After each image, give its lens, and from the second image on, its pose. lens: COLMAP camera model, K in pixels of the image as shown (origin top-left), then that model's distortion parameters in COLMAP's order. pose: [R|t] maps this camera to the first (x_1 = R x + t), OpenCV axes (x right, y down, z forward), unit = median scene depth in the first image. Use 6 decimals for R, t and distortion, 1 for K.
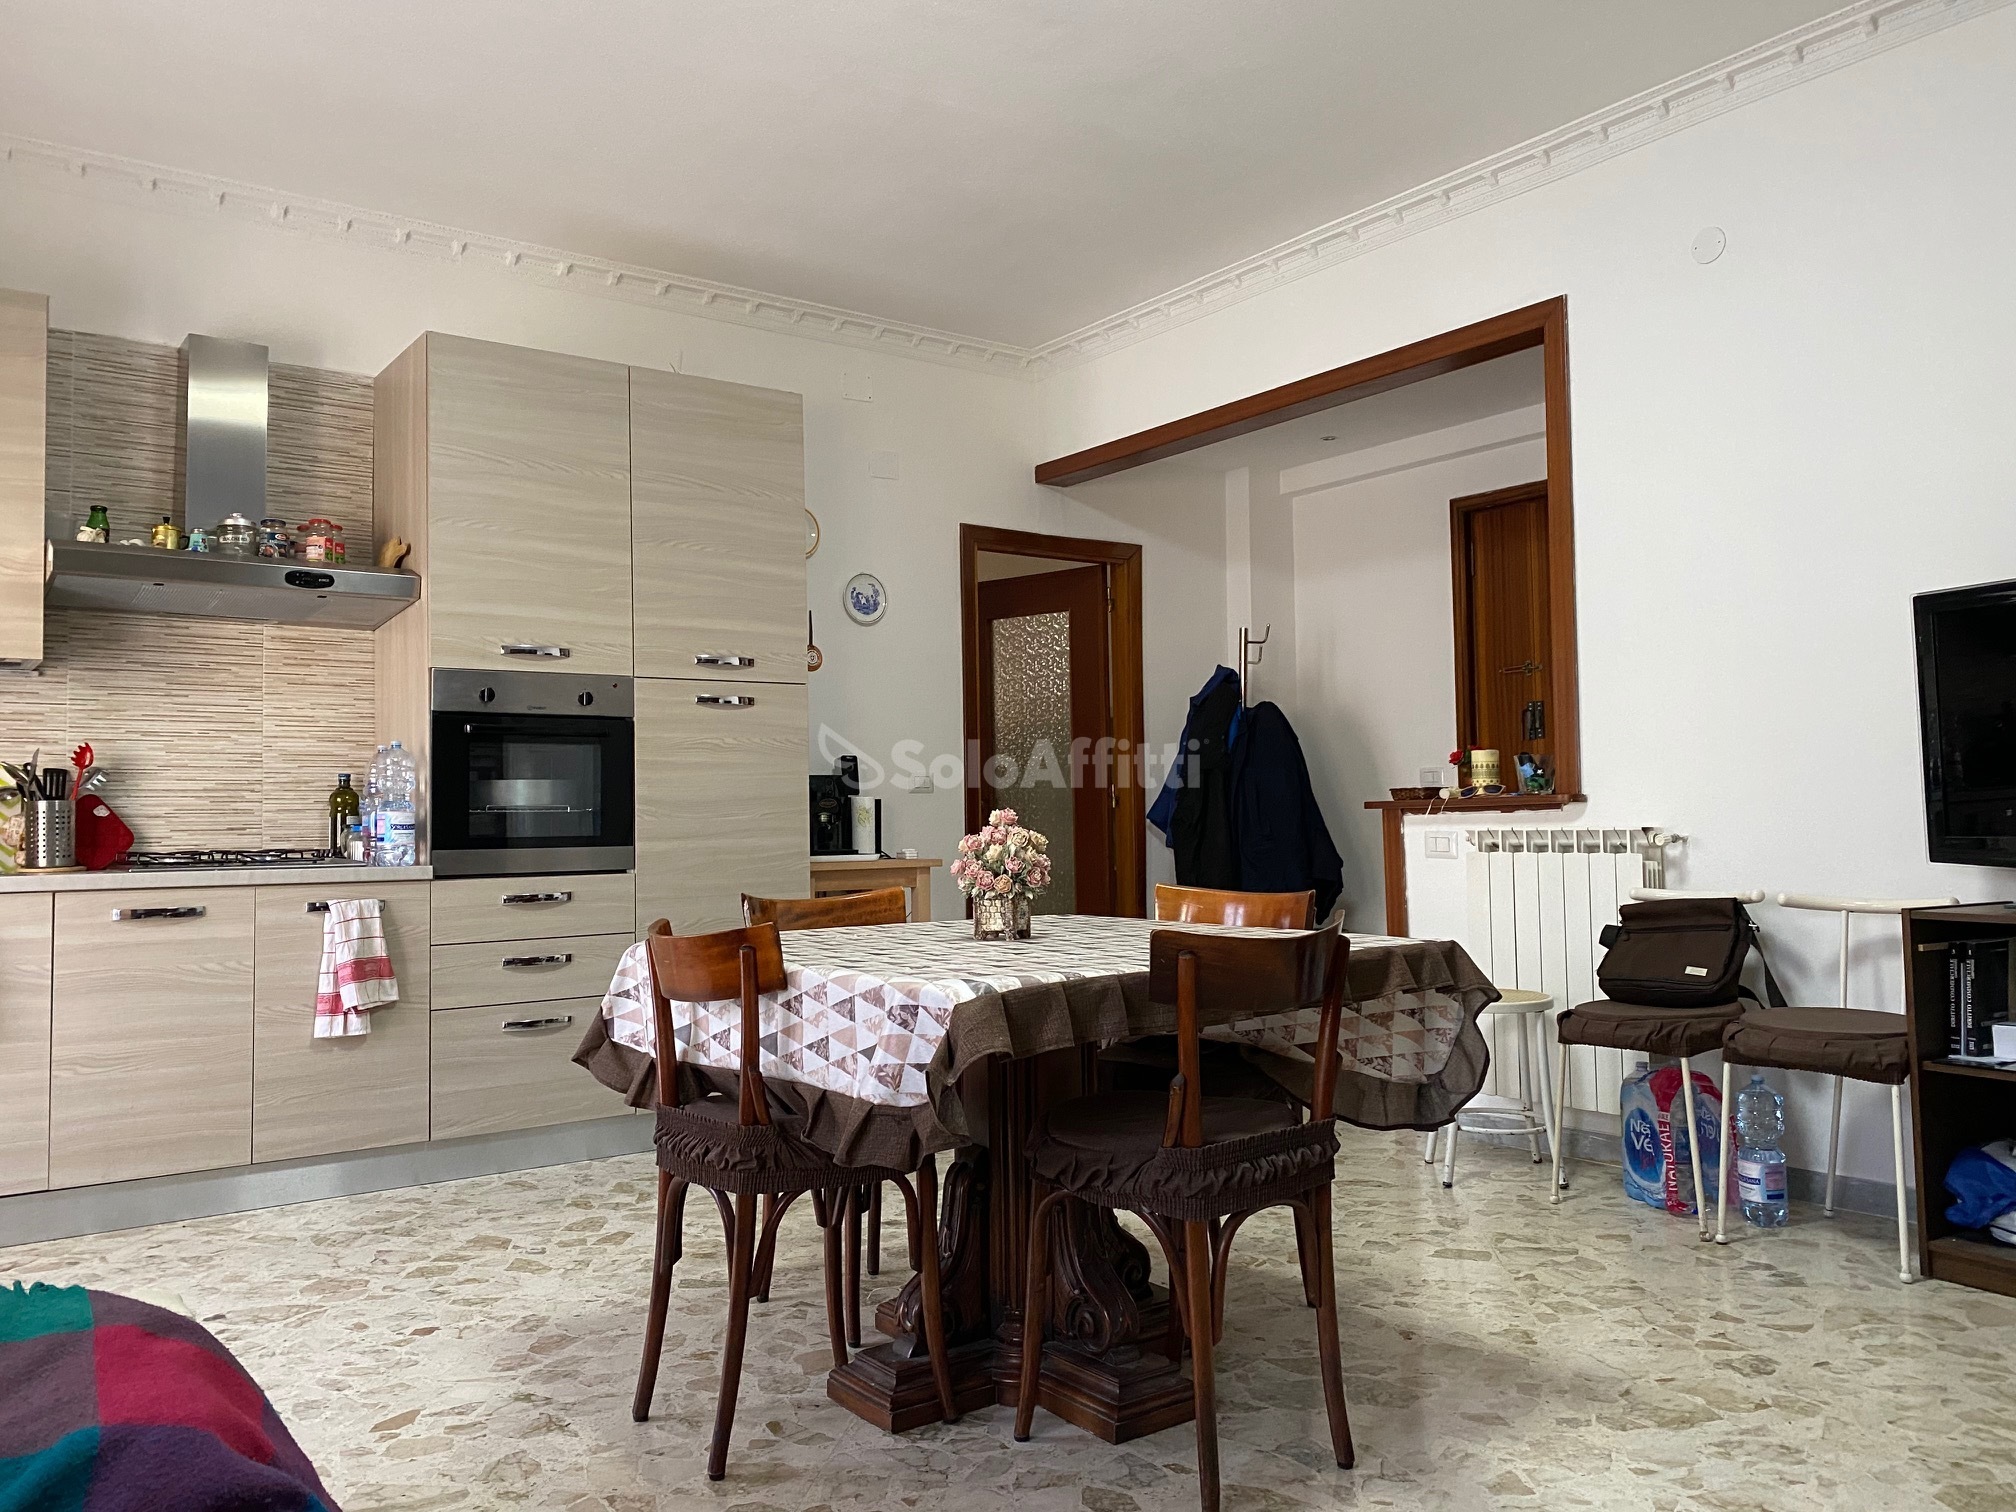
lens RADIAL K [[1547.0, 0, 1007.0], [0, 1547.0, 748.6], [0, 0, 1]] dist [0.008854, -0.005698]
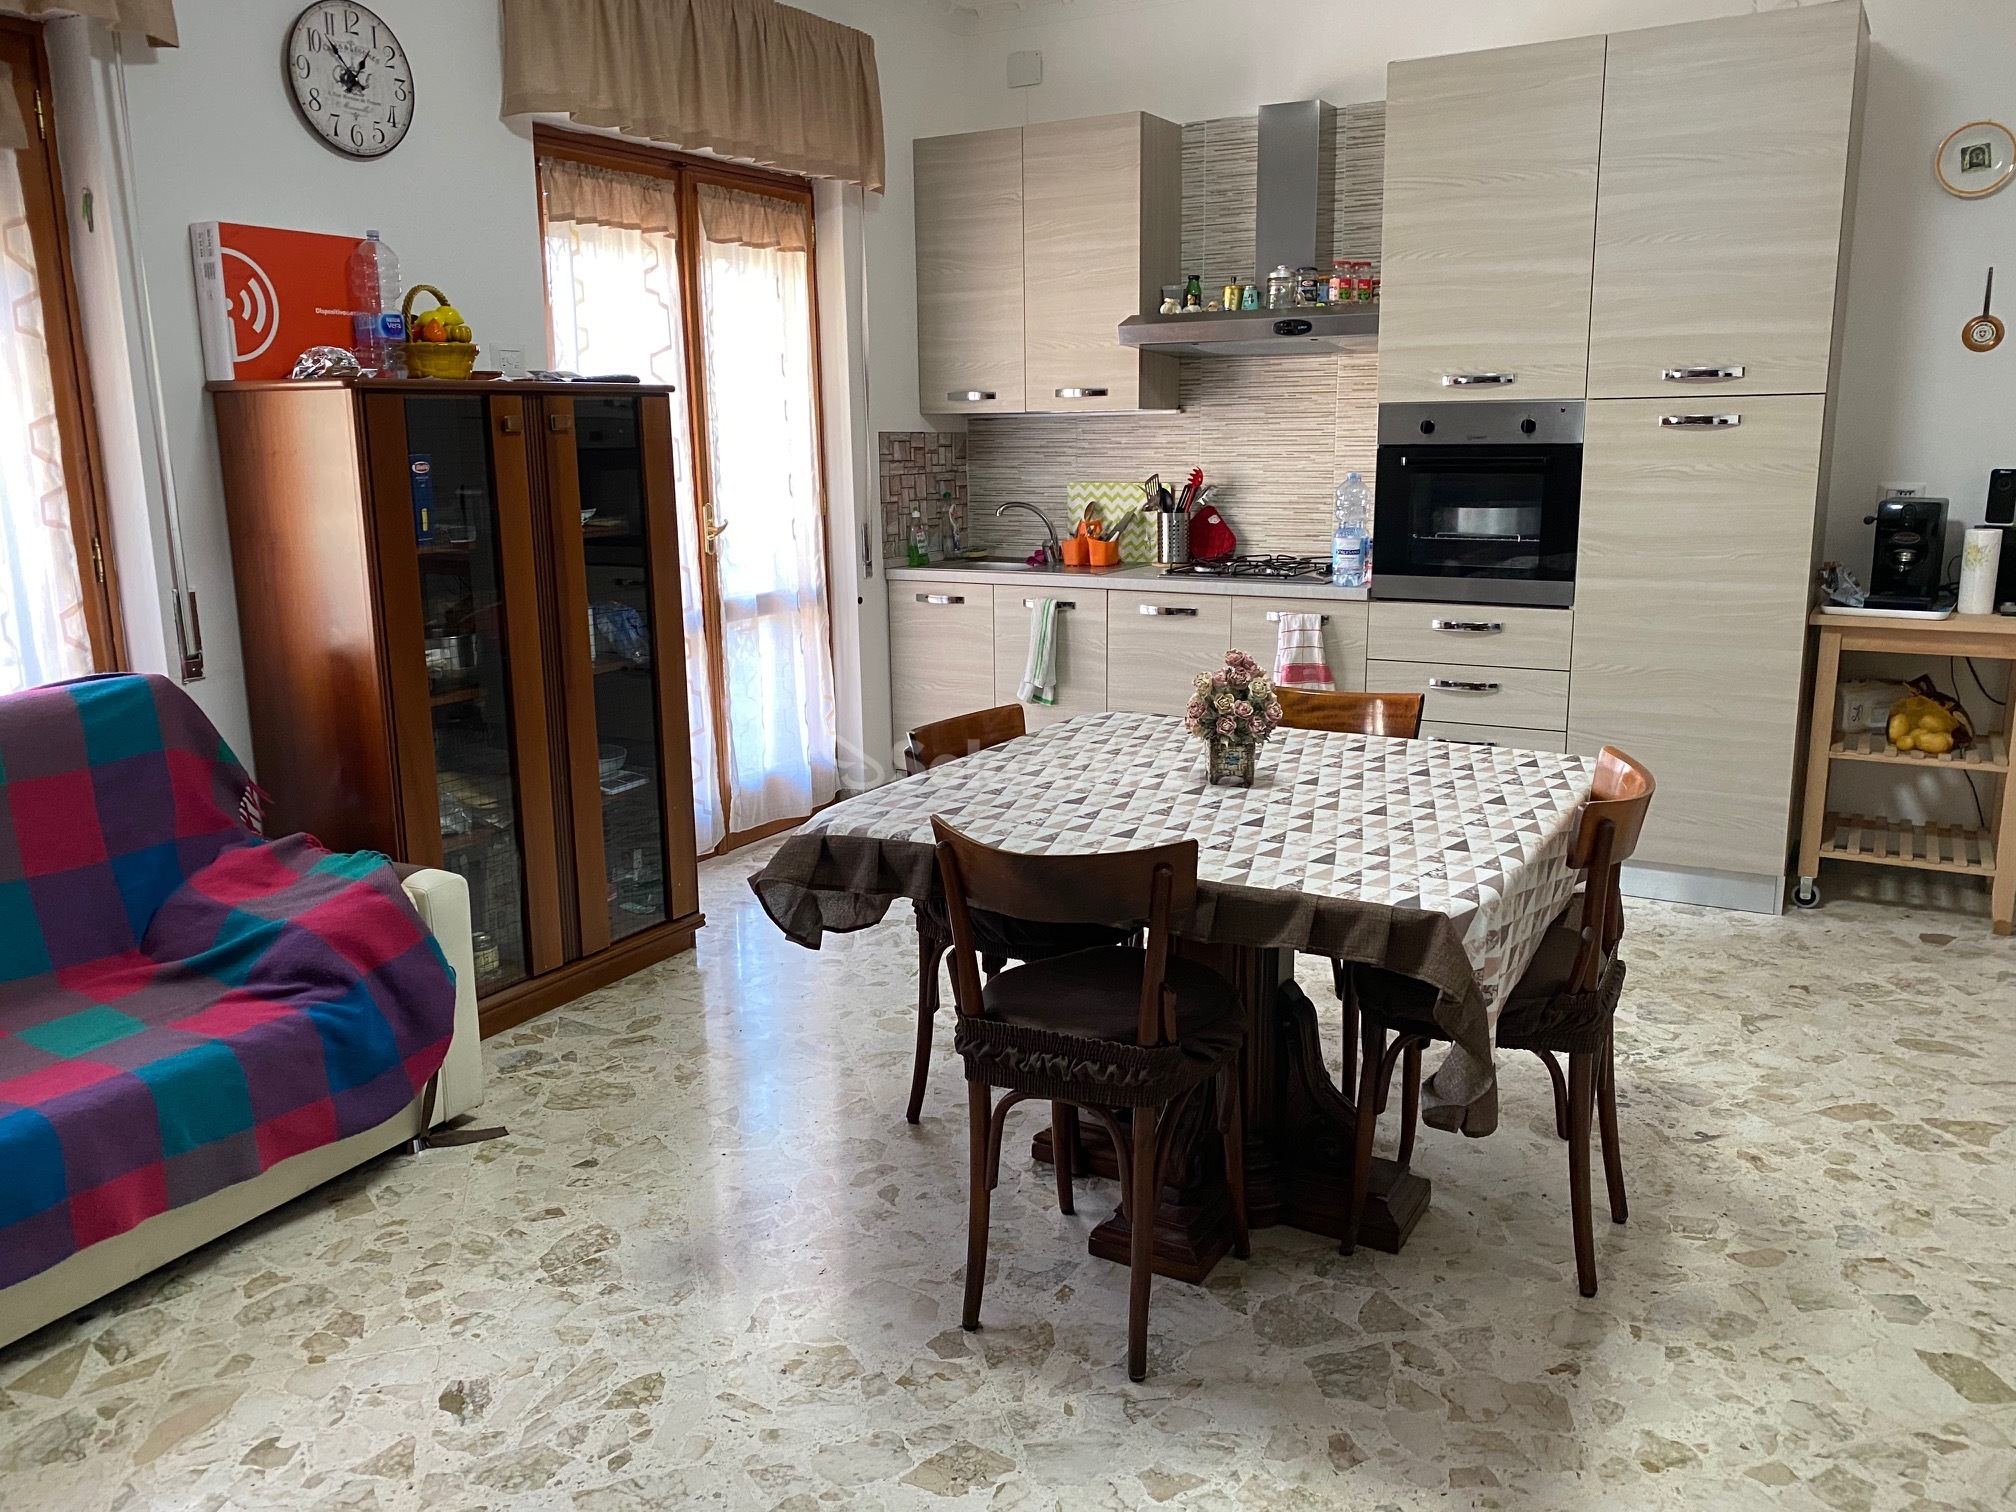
lens RADIAL K [[1547.0, 0, 1006.0], [0, 1547.0, 757.3], [0, 0, 1]] dist [0.008854, -0.005698]
pose [[0.396483, 0.204052, -0.895078, 0.525641], [0.050886, 0.968602, 0.243353, -0.087519], [0.916631, -0.142032, 0.373651, 0.324759]]
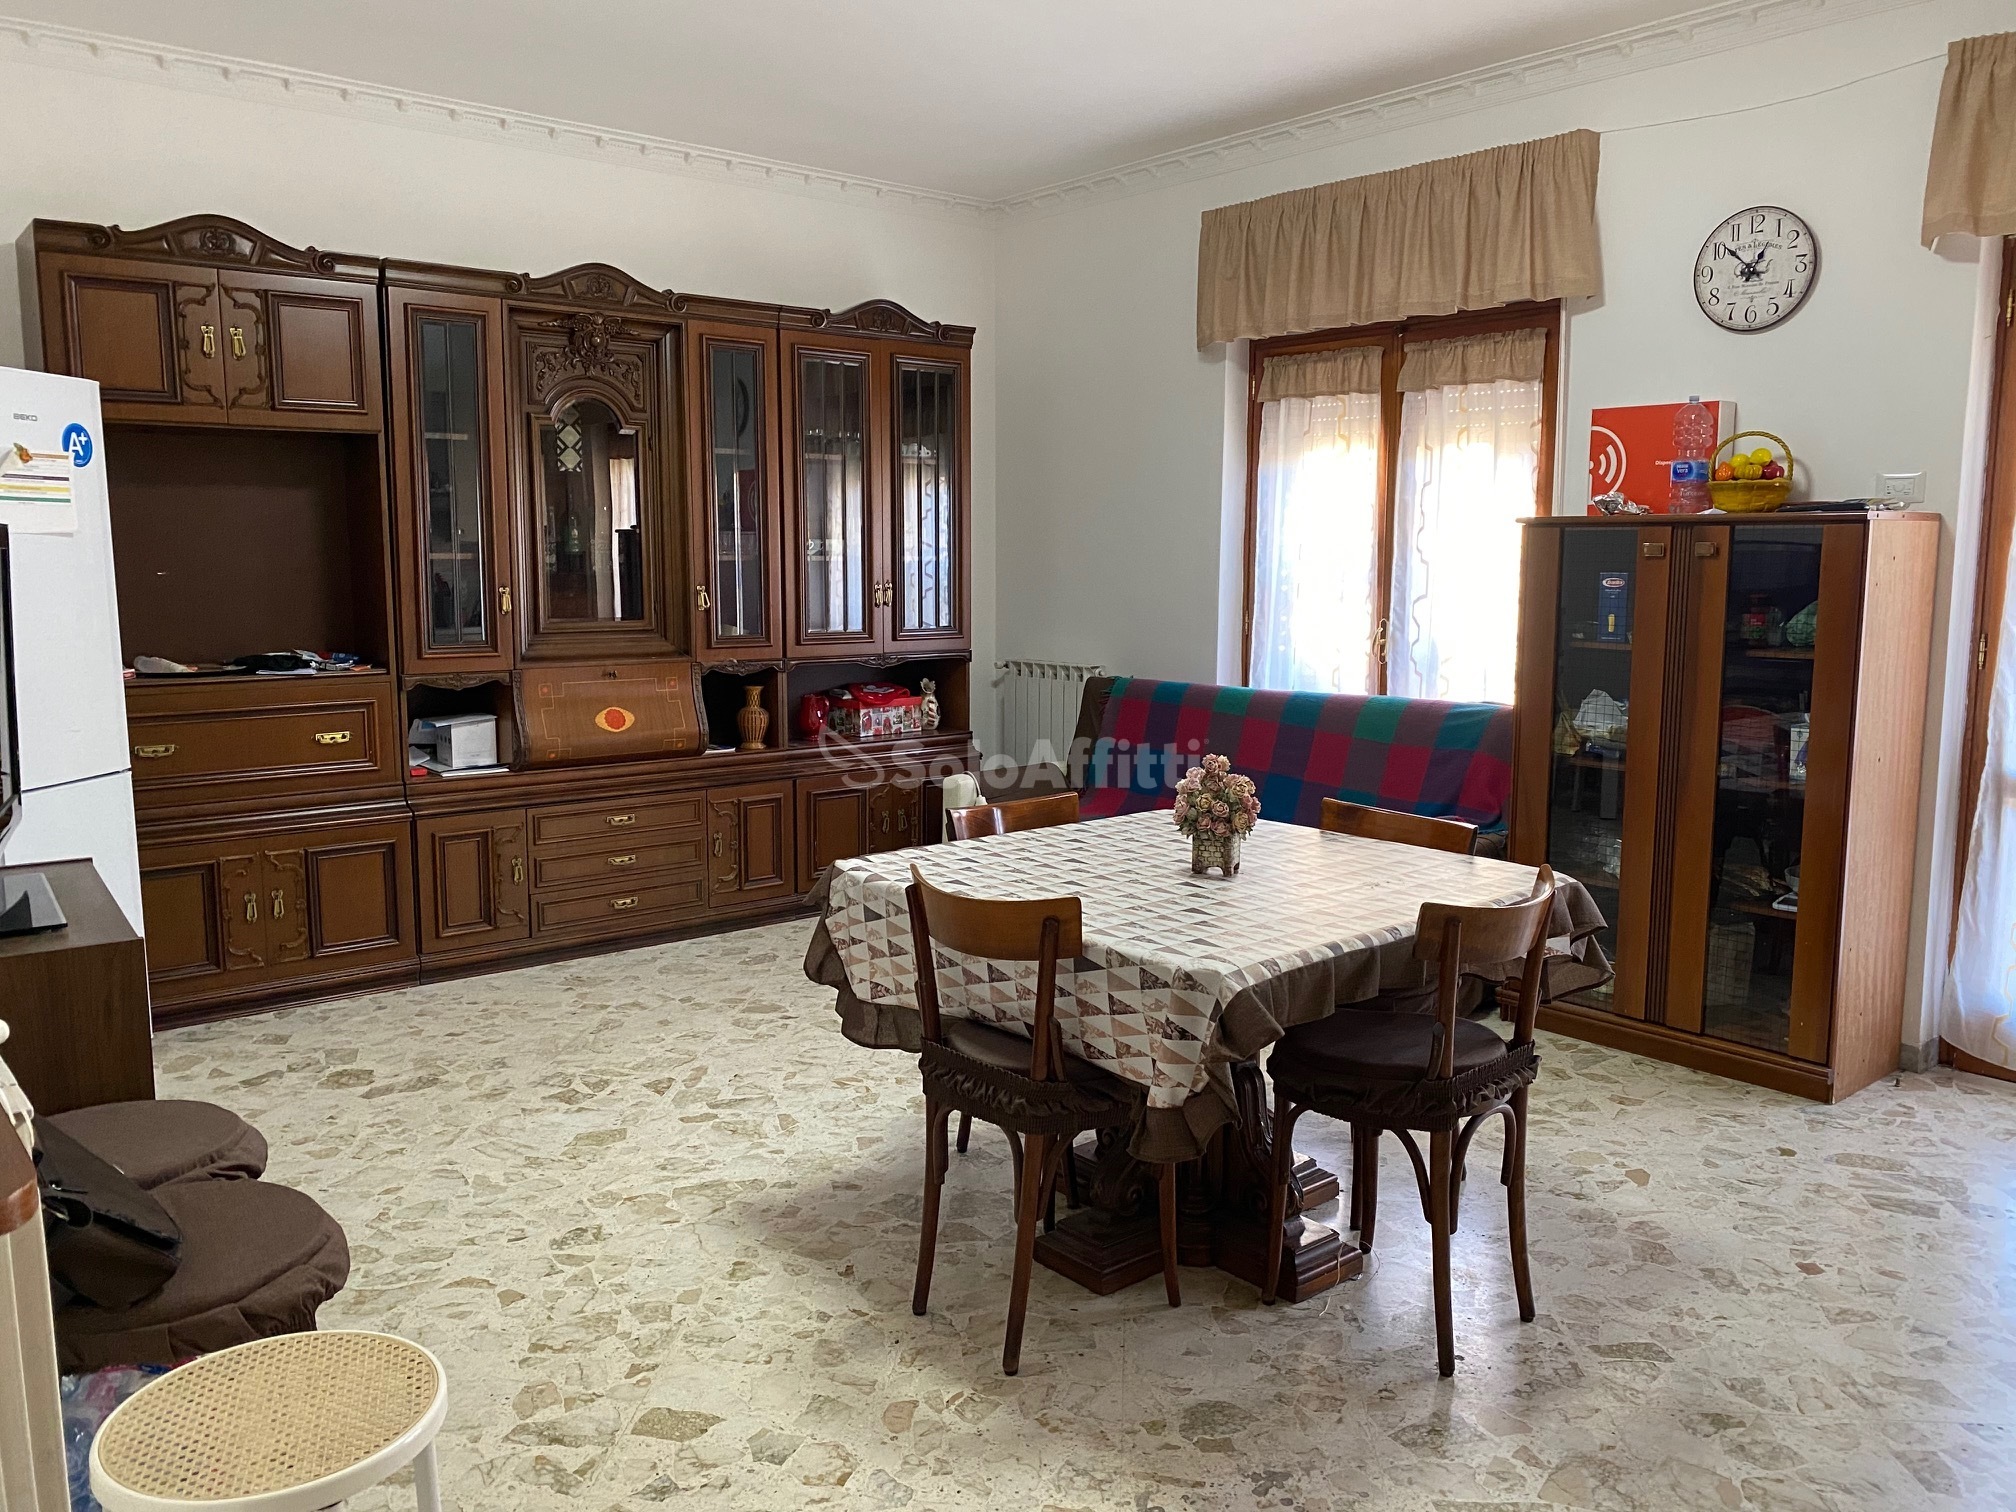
lens RADIAL K [[1547.0, 0, 1005.7], [0, 1547.0, 754.3], [0, 0, 1]] dist [0.008854, -0.005698]
pose [[-0.998020, 0.024142, -0.058073, 0.135759], [0.019097, 0.996121, 0.085901, -0.037139], [0.059922, 0.084622, -0.994610, 1.341007]]
